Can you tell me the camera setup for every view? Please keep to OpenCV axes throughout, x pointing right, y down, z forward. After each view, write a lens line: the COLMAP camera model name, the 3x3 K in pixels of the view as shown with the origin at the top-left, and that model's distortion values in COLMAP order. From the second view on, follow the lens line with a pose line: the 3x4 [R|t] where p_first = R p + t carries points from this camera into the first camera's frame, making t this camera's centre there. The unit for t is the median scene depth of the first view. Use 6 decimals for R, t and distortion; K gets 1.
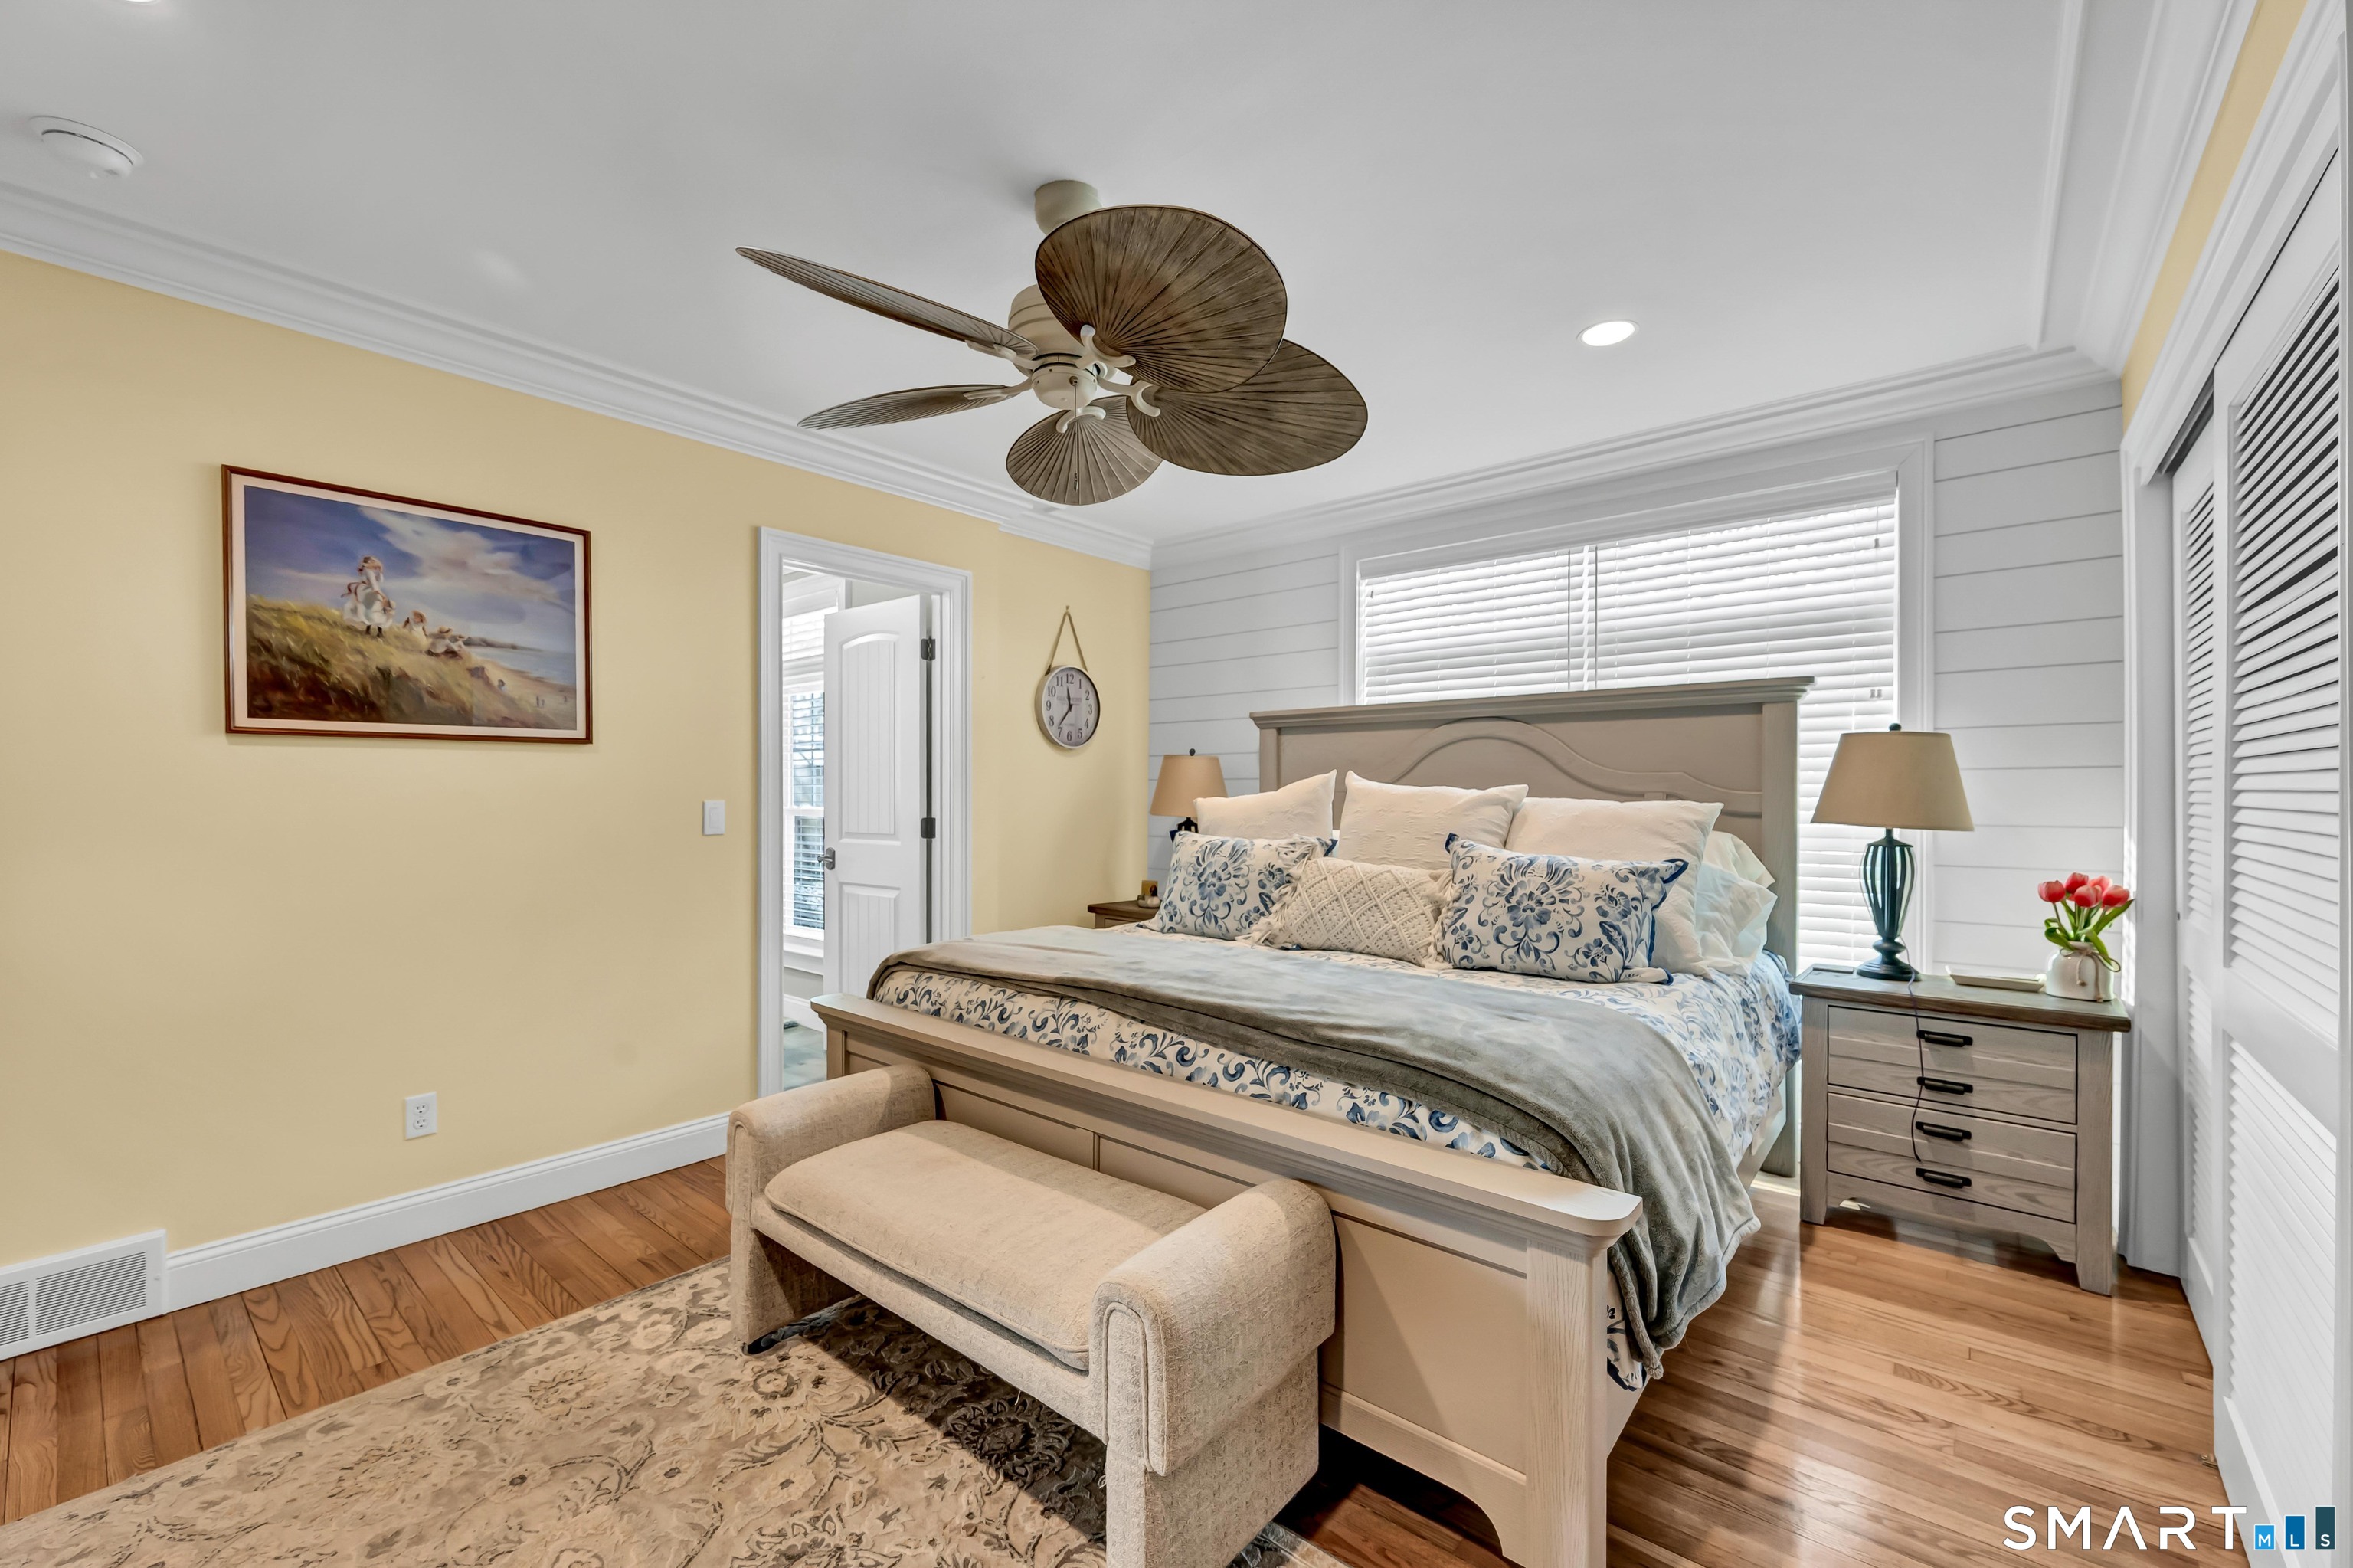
lens RADIAL K [[935.7, 0, 1180.3], [0, 935.7, 914.7], [0, 0, 1]] dist [-0.017671, -0.000073]
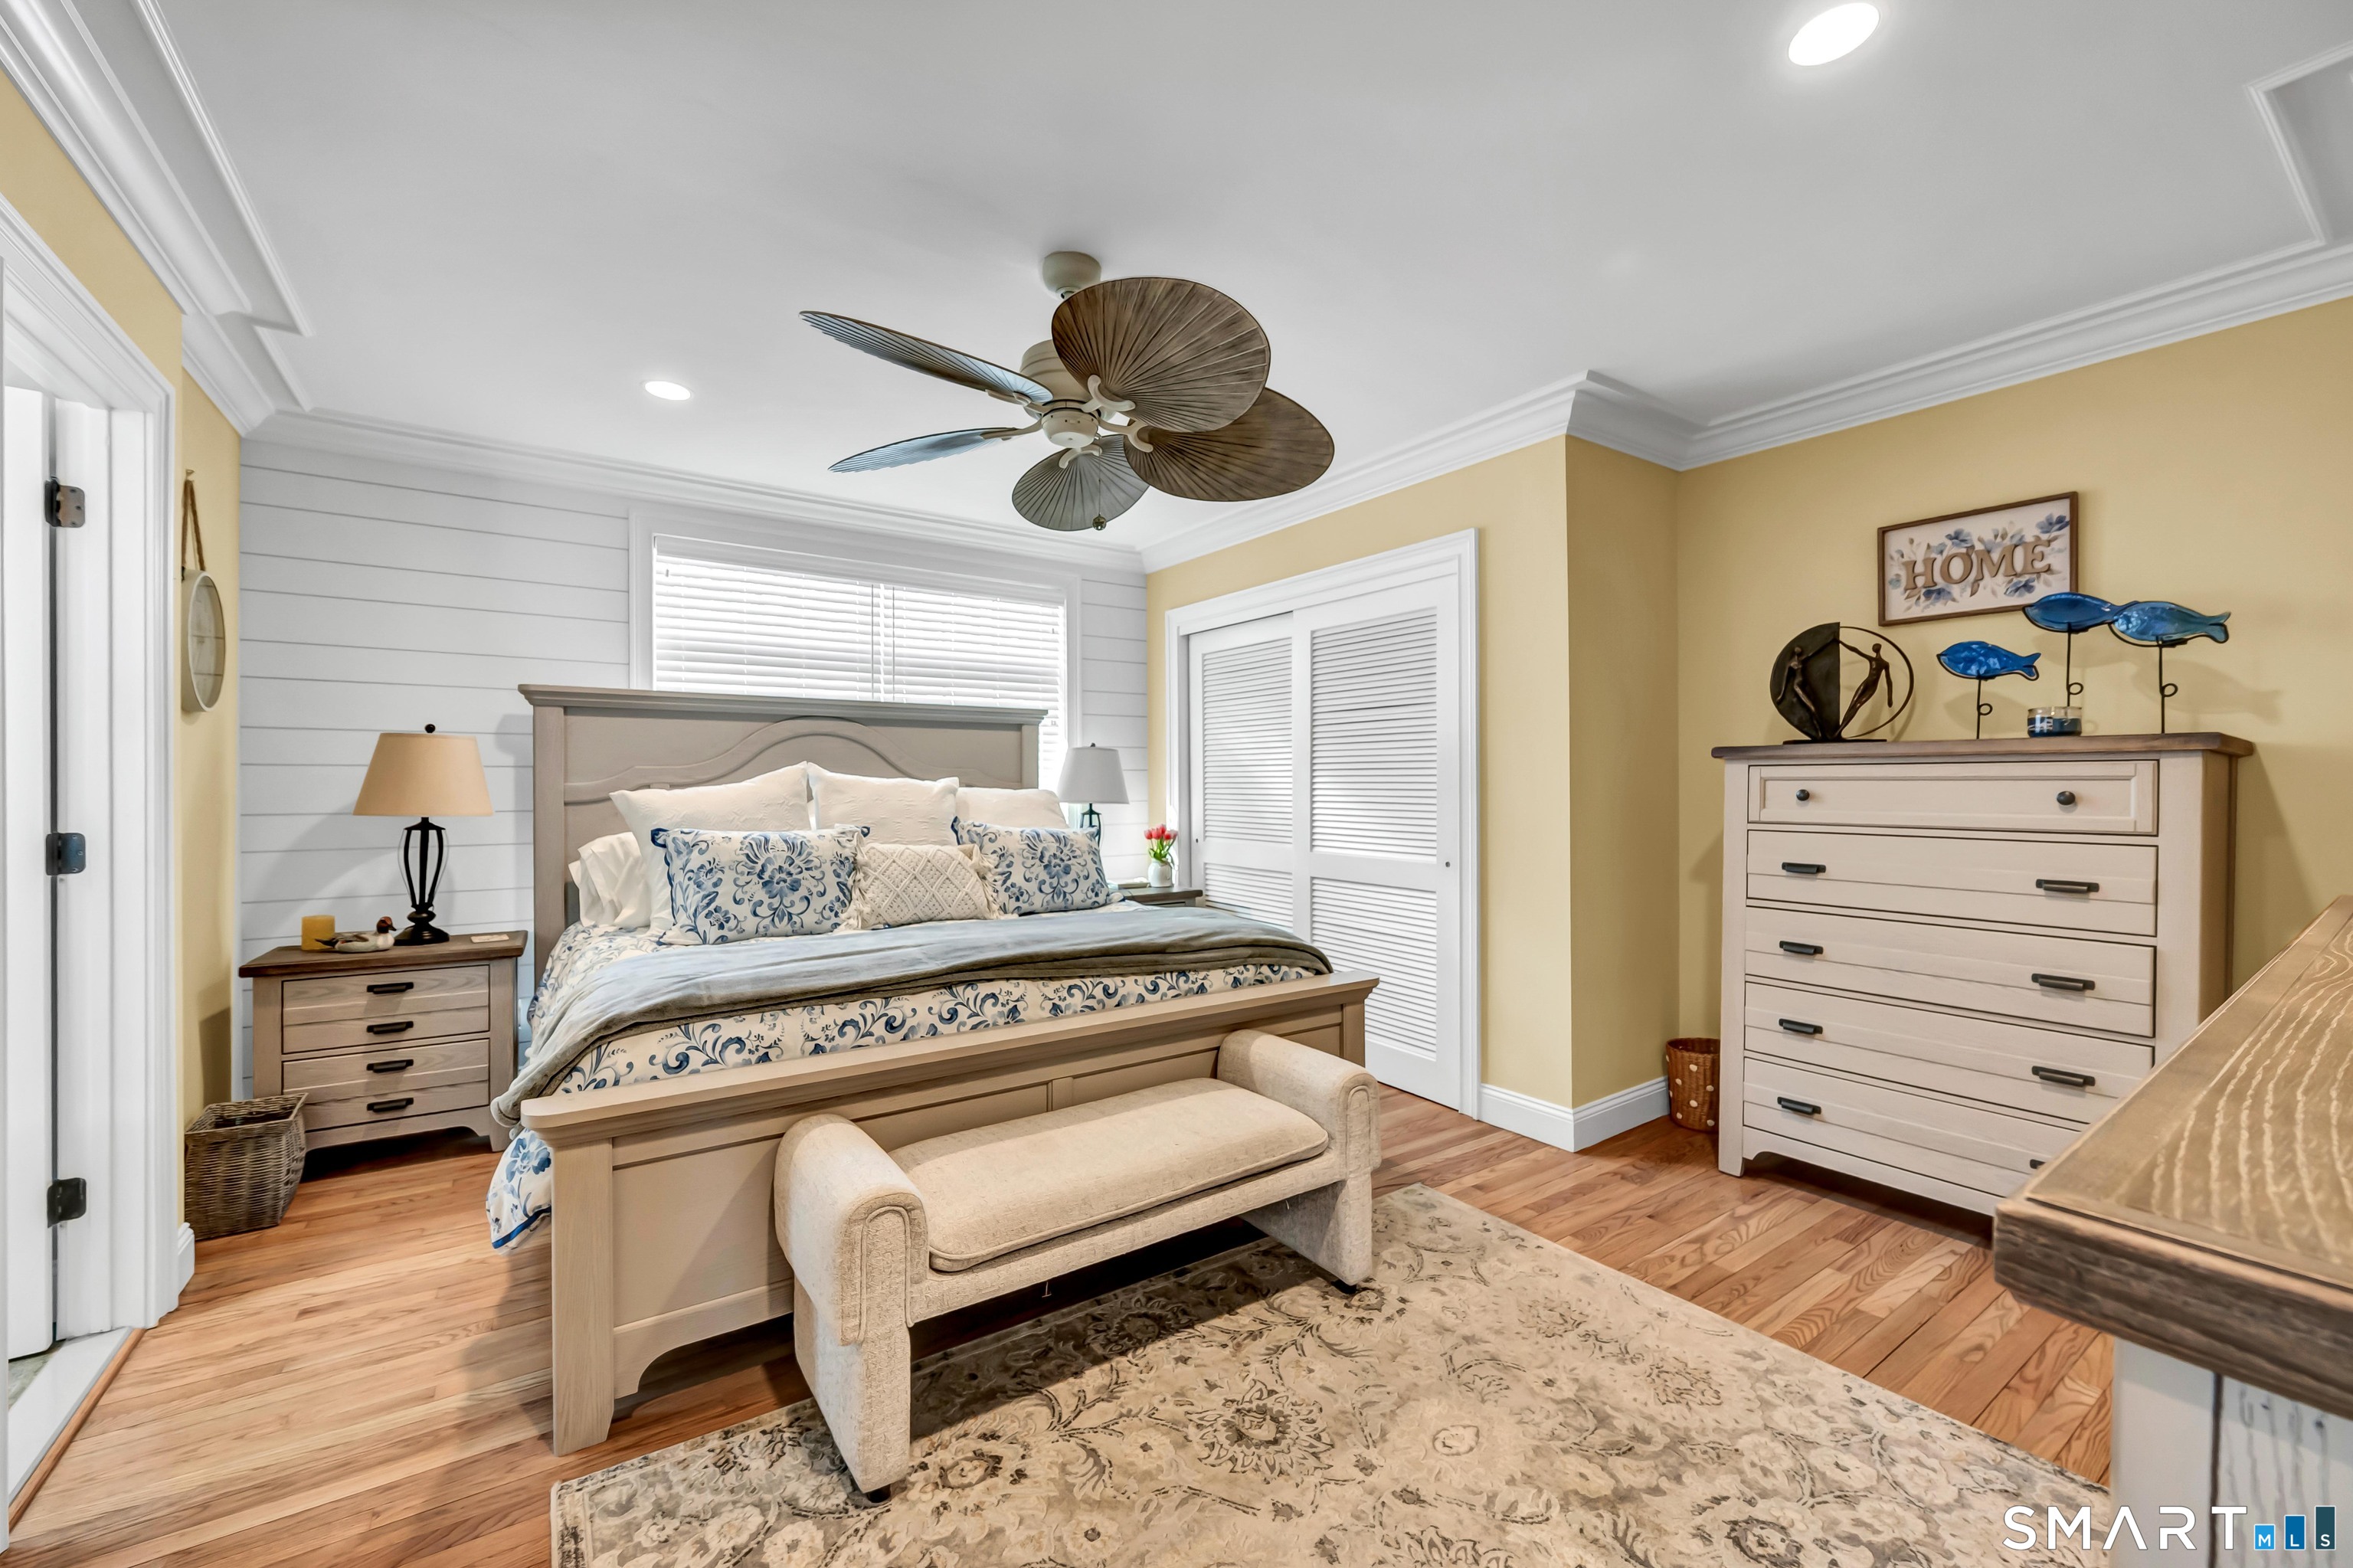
lens RADIAL K [[959.8, 0, 1182.3], [0, 959.8, 754.2], [0, 0, 1]] dist [-0.000975, -0.000214]
pose [[0.264907, 0.014495, 0.964165, -1.030473], [0.111529, 0.992716, -0.045567, -0.089257], [-0.957802, 0.119603, 0.261361, 0.389038]]
